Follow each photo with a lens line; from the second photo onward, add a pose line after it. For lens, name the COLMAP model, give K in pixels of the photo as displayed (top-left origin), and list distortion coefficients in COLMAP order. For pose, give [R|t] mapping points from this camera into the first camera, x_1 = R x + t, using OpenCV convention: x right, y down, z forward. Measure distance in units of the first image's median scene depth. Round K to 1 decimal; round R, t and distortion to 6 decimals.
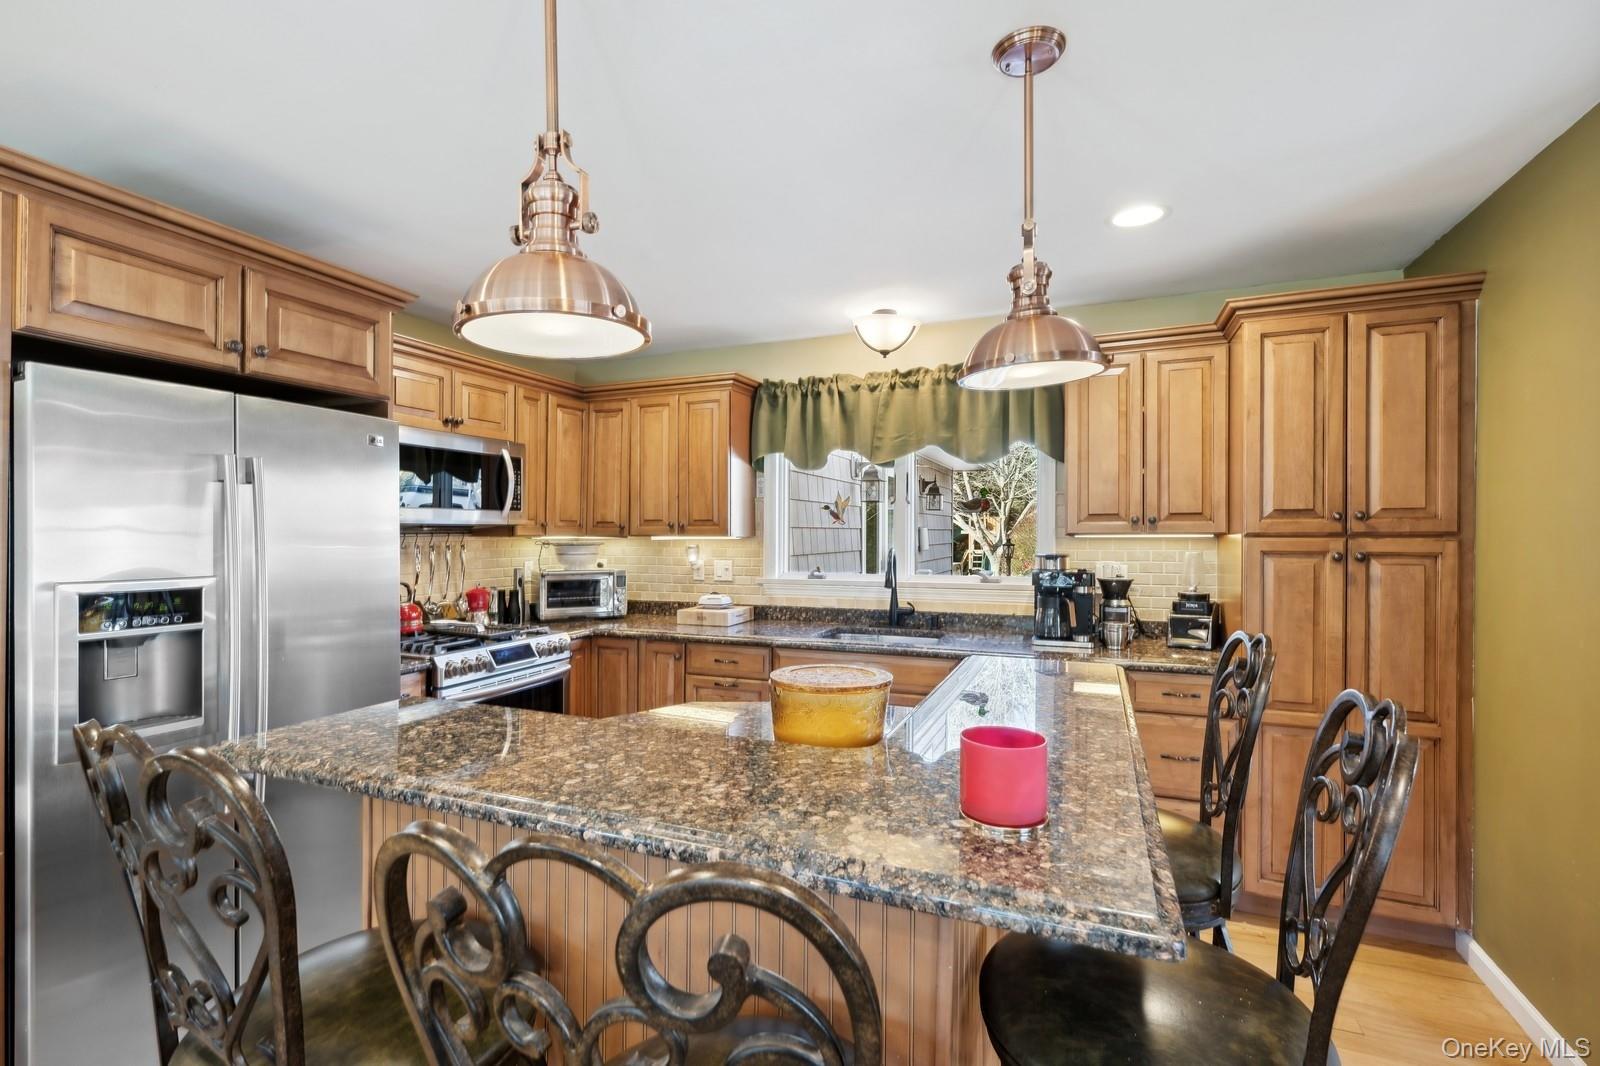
lens RADIAL K [[722.5, 0, 792.4], [0, 722.5, 531.3], [0, 0, 1]] dist [-0.004634, 0.000214]
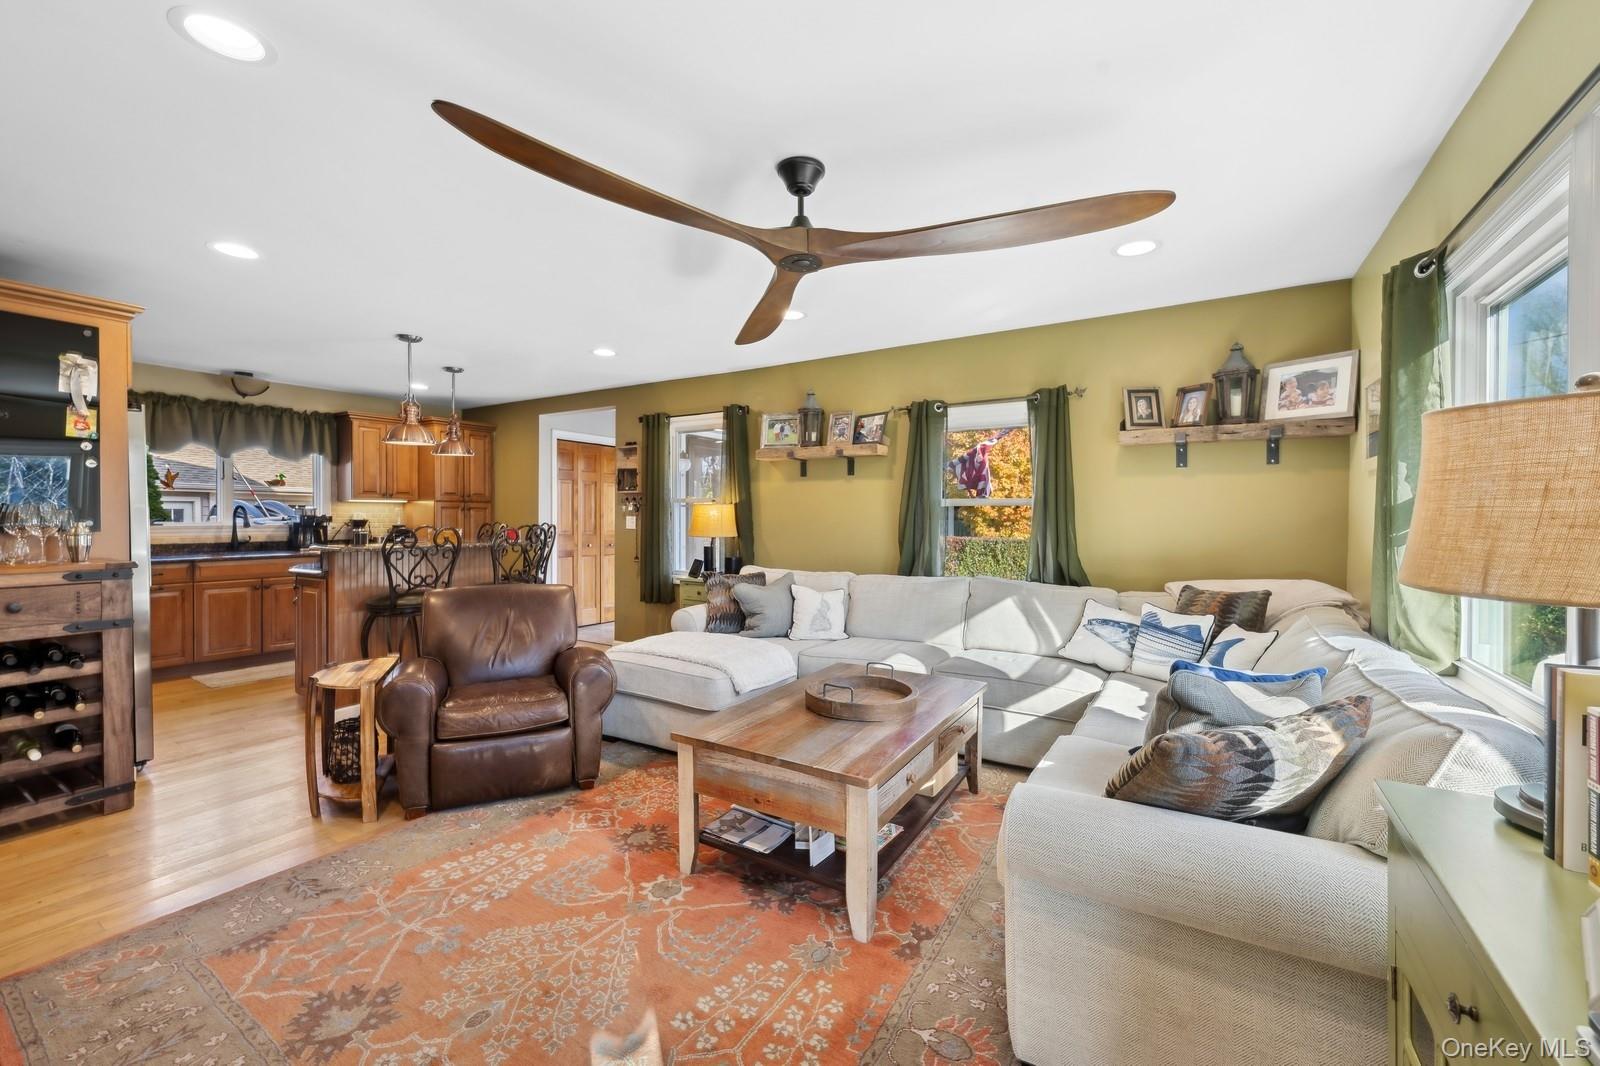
lens RADIAL K [[645.9, 0, 788.5], [0, 645.9, 521.4], [0, 0, 1]] dist [0.002096, -0.000480]
pose [[0.169966, -0.004627, 0.985439, -1.857072], [-0.010581, 0.999923, 0.006520, 0.061977], [-0.985393, -0.011535, 0.169904, -0.904327]]
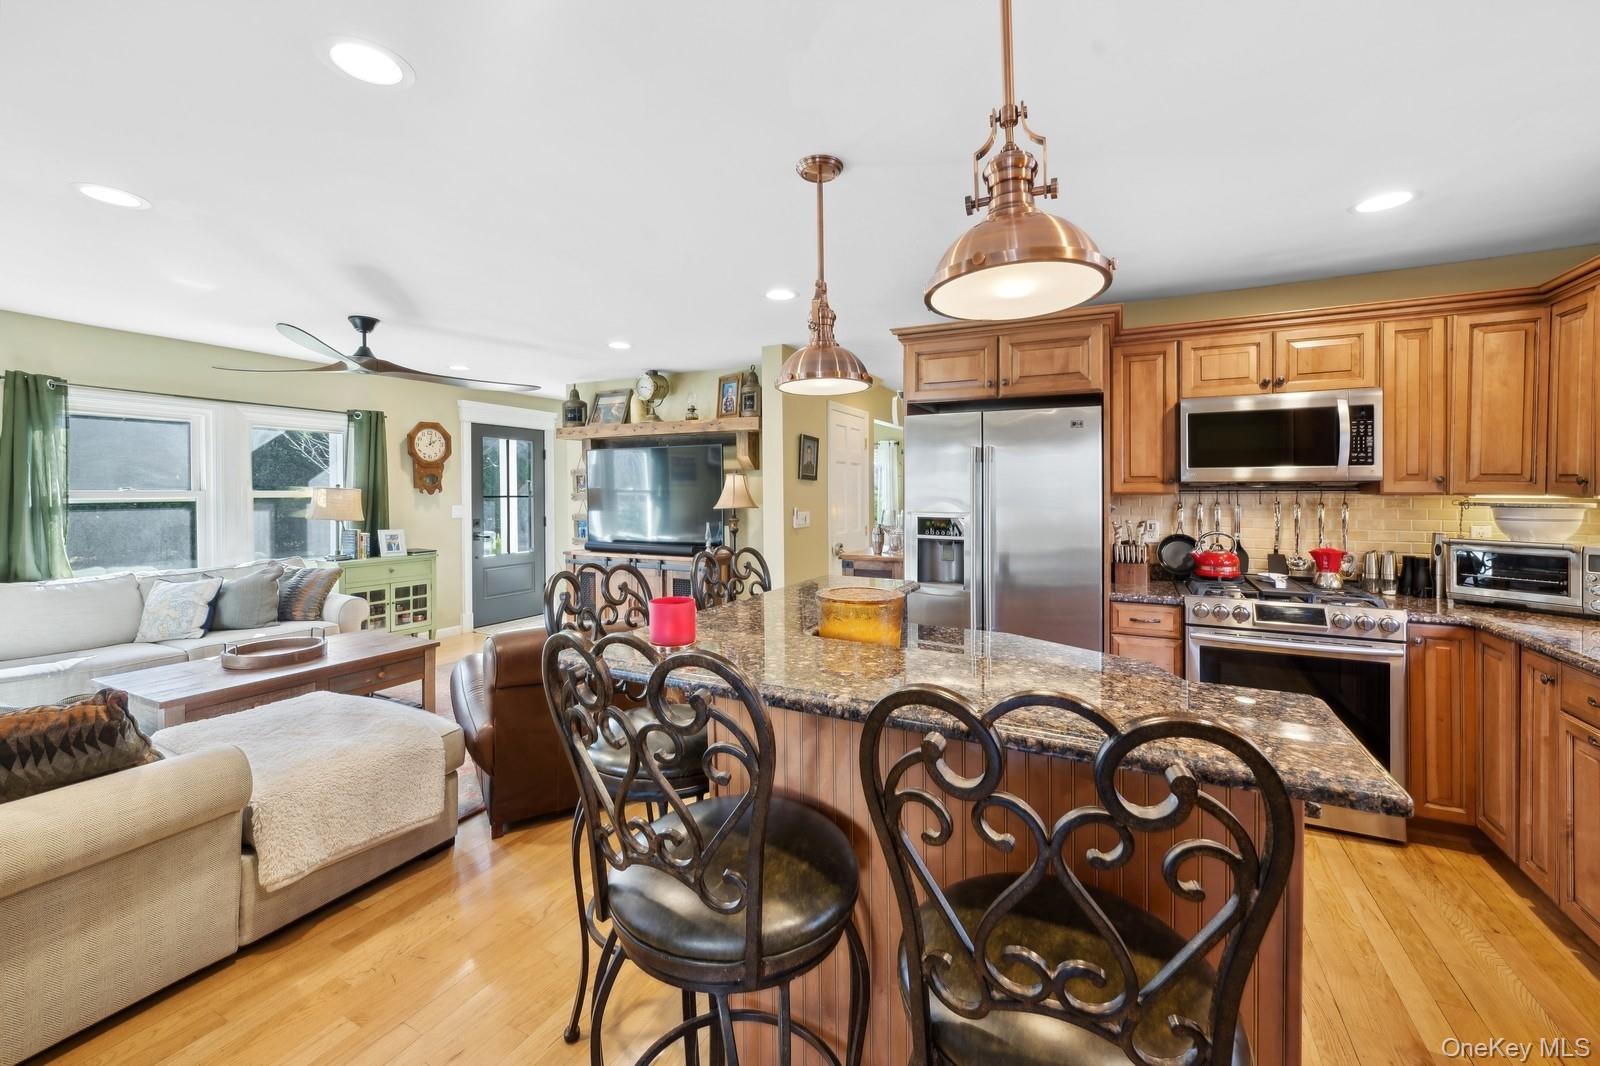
lens RADIAL K [[645.9, 0, 807.6], [0, 645.9, 490.3], [0, 0, 1]] dist [0.002096, -0.000480]
pose [[-0.070312, -0.000024, -0.997525, 0.434585], [0.000980, 1.000000, -0.000093, 0.002478], [0.997525, -0.000984, -0.070312, 0.342488]]
